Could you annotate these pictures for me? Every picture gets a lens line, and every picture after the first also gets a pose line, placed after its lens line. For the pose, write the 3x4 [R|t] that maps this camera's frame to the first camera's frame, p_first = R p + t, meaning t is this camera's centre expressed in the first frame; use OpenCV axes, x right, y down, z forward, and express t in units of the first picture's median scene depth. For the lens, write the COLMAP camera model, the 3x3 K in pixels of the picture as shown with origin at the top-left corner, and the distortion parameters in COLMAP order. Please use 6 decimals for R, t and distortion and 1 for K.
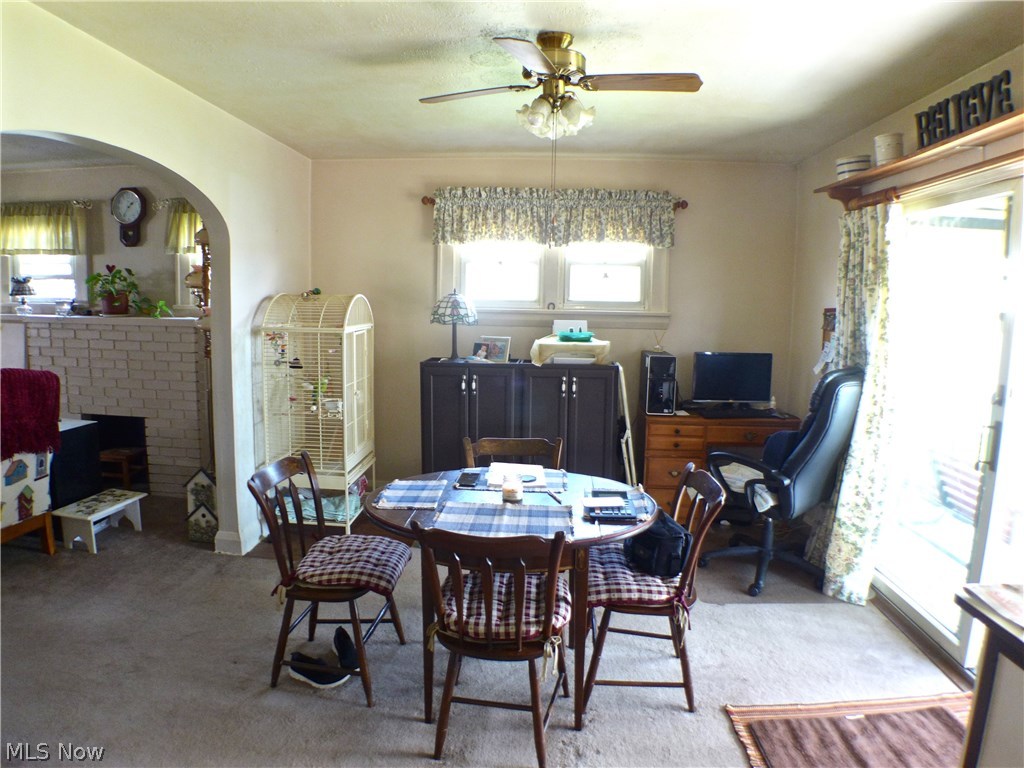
lens RADIAL K [[609.3, 0, 512.0], [0, 609.3, 384.0], [0, 0, 1]] dist [-0.132573, 0.028352]
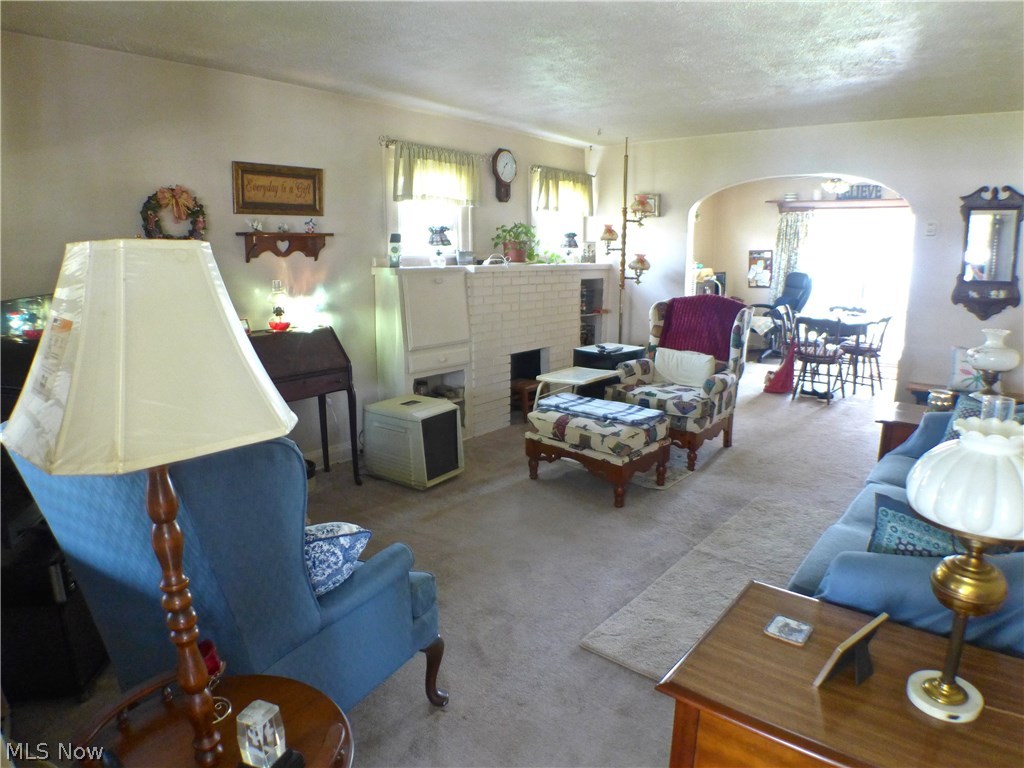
lens RADIAL K [[609.3, 0, 512.0], [0, 609.3, 384.0], [0, 0, 1]] dist [-0.132573, 0.028352]
pose [[0.585902, -0.210025, 0.782693, -1.704691], [0.113835, 0.977586, 0.177108, -0.099606], [-0.802347, -0.014670, 0.596677, 0.282714]]
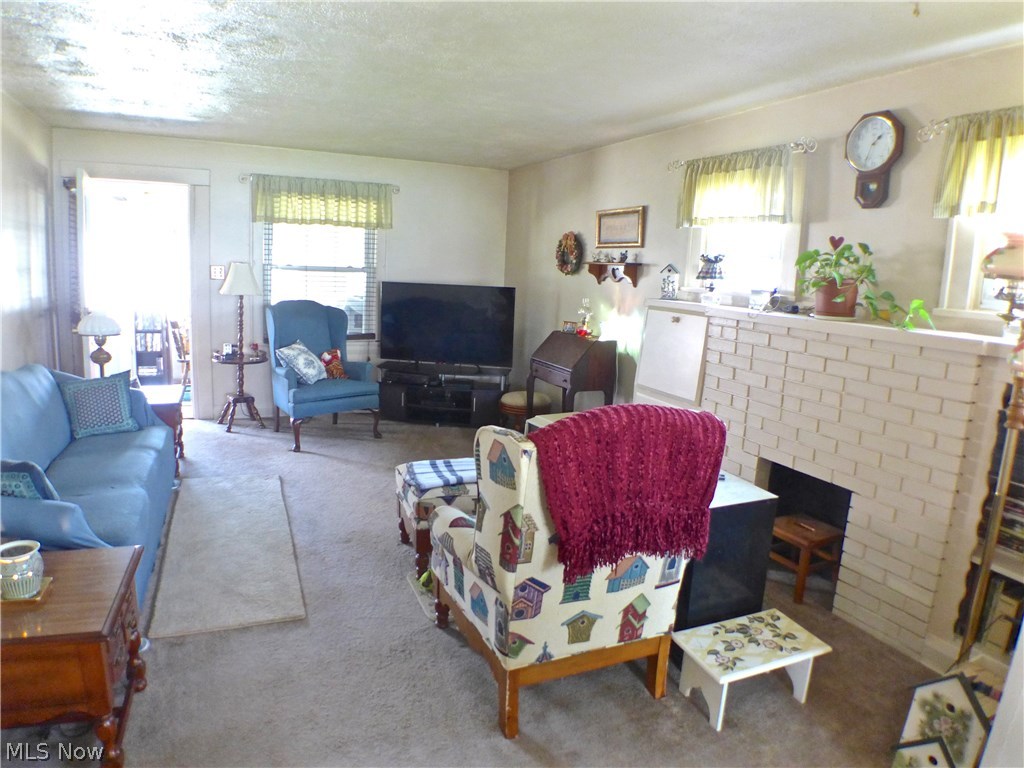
lens RADIAL K [[609.3, 0, 512.0], [0, 609.3, 384.0], [0, 0, 1]] dist [-0.132573, 0.028352]
pose [[0.480787, 0.148296, -0.864206, -0.299267], [-0.141149, 0.985830, 0.090640, -0.056835], [0.865402, 0.078403, 0.494906, 0.388670]]
